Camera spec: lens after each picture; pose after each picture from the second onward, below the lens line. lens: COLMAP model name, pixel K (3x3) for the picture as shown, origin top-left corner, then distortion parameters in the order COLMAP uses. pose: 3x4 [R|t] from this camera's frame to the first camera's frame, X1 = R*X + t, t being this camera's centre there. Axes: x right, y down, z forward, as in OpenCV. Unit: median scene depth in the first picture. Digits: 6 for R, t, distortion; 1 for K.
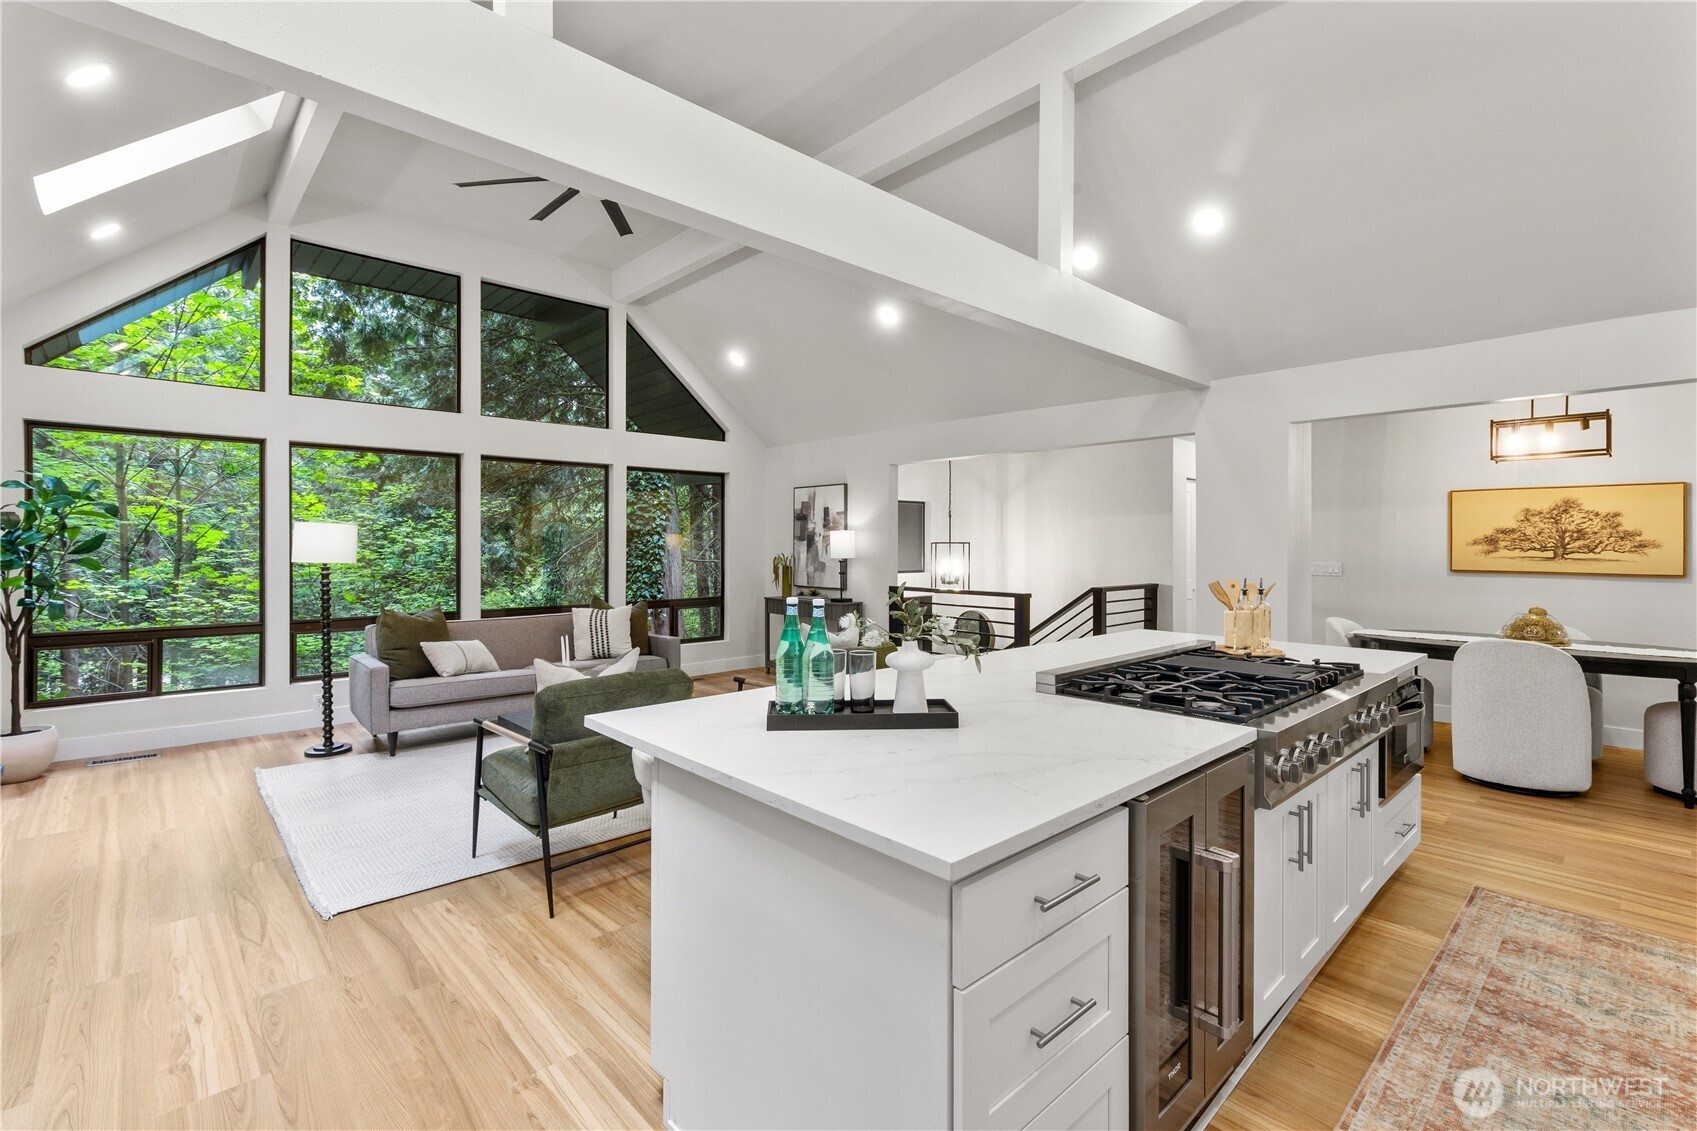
lens RADIAL K [[765.4, 0, 849.3], [0, 765.4, 547.8], [0, 0, 1]] dist [0.003982, 0.000003]
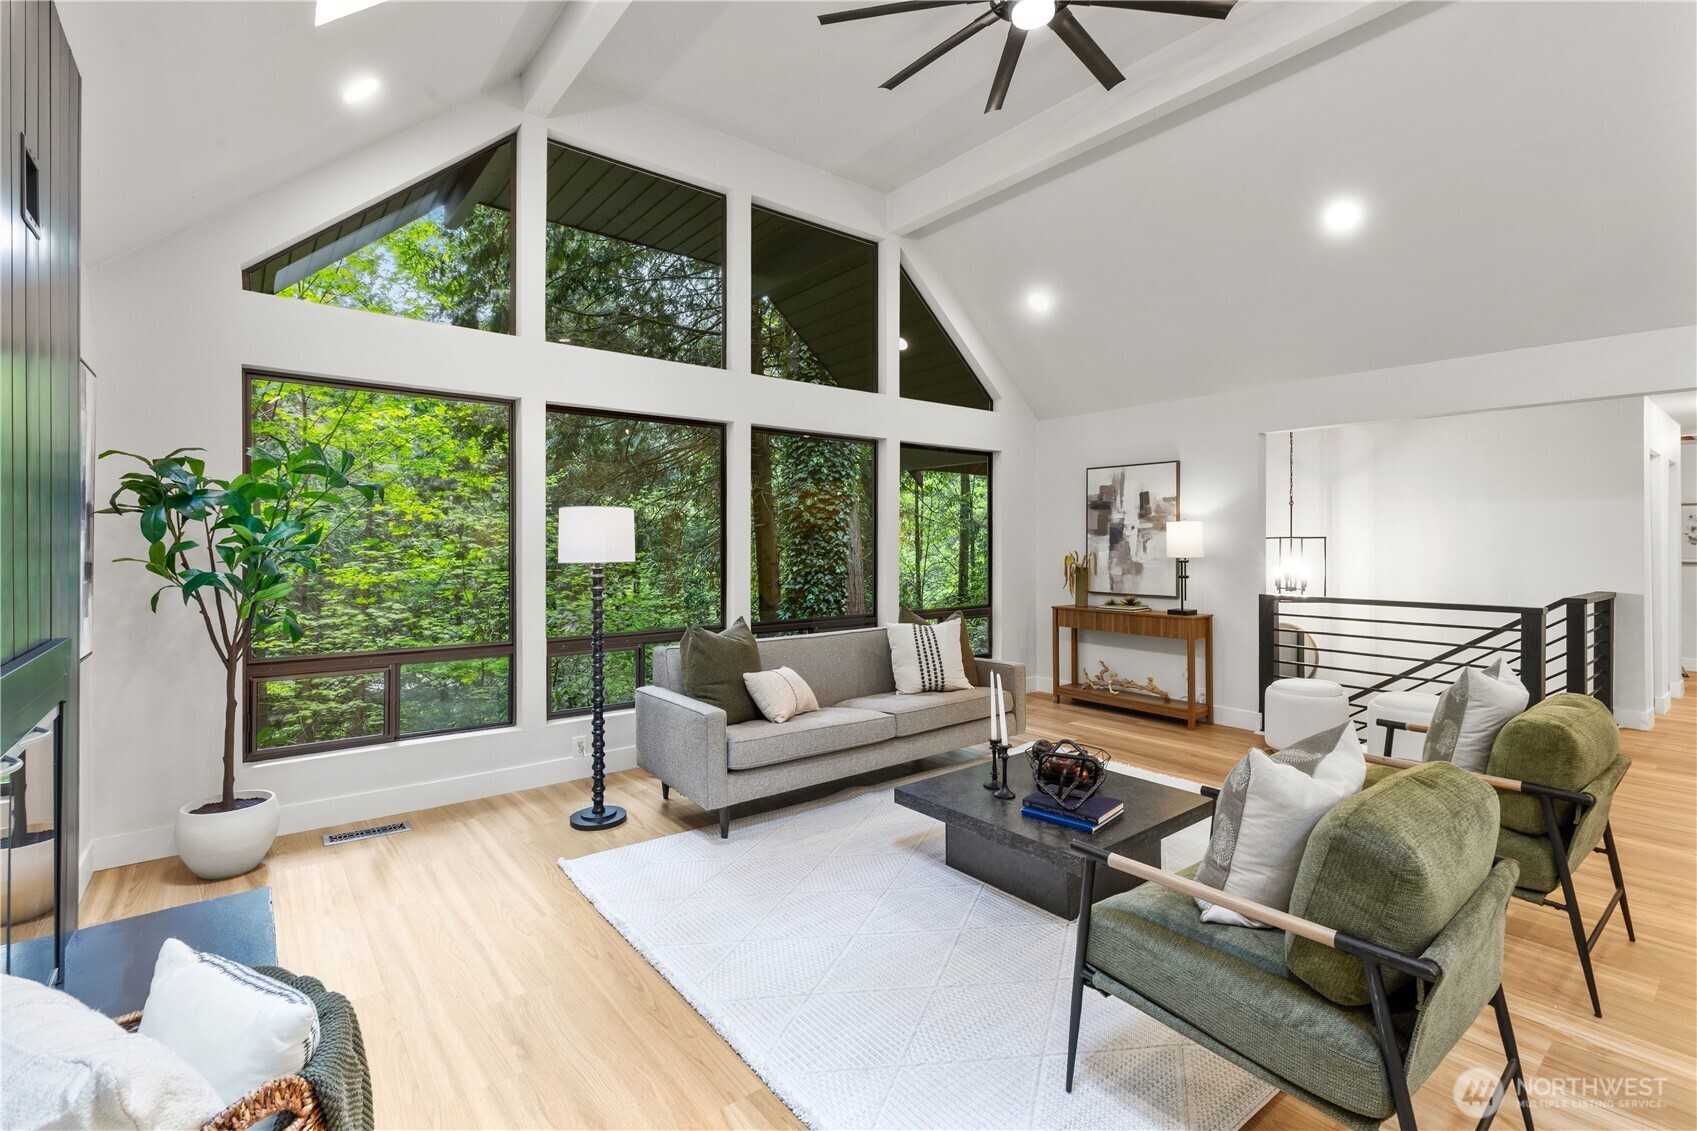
lens RADIAL K [[771.6, 0, 847.1], [0, 771.6, 542.9], [0, 0, 1]] dist [-0.000253, 0.000074]
pose [[0.997152, -0.000609, -0.075411, -0.357721], [0.000163, 0.999982, -0.005915, 0.004590], [0.075414, 0.005886, 0.997135, 0.250865]]
